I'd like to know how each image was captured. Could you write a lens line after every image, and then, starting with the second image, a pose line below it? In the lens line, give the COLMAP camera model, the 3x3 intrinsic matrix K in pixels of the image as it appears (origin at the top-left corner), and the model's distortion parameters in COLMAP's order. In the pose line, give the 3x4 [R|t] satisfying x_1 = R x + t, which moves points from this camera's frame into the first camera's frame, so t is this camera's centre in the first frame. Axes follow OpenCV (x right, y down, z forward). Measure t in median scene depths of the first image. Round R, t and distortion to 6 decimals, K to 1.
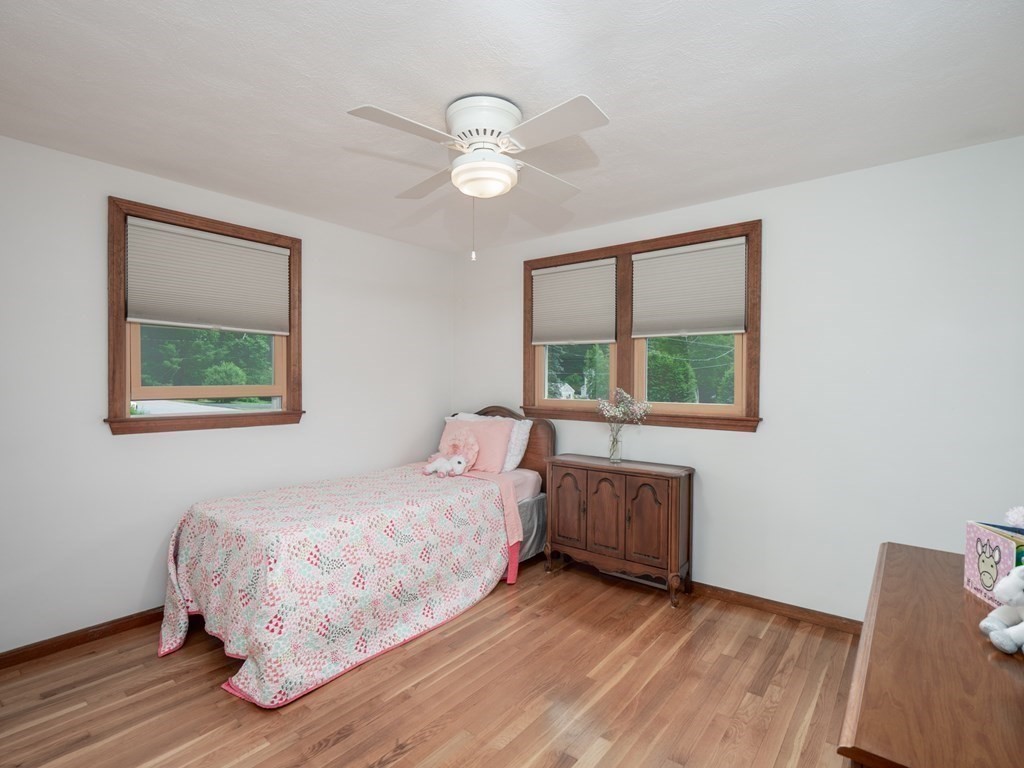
lens RADIAL K [[498.2, 0, 512.0], [0, 498.2, 384.0], [0, 0, 1]] dist [0.000264, -0.008645]
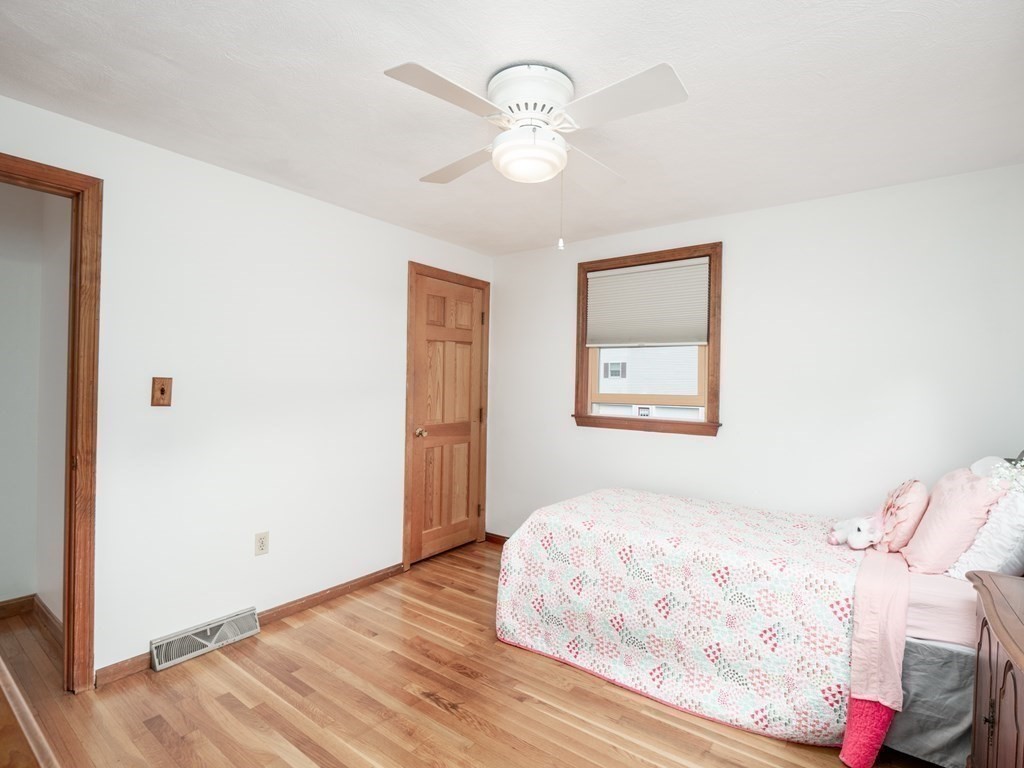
lens RADIAL K [[498.2, 0, 512.0], [0, 498.2, 384.0], [0, 0, 1]] dist [0.000264, -0.008645]
pose [[0.048485, -0.004332, -0.998815, 0.662732], [-0.023454, 0.999710, -0.005474, -0.008181], [0.998548, 0.023692, 0.048370, 0.751499]]
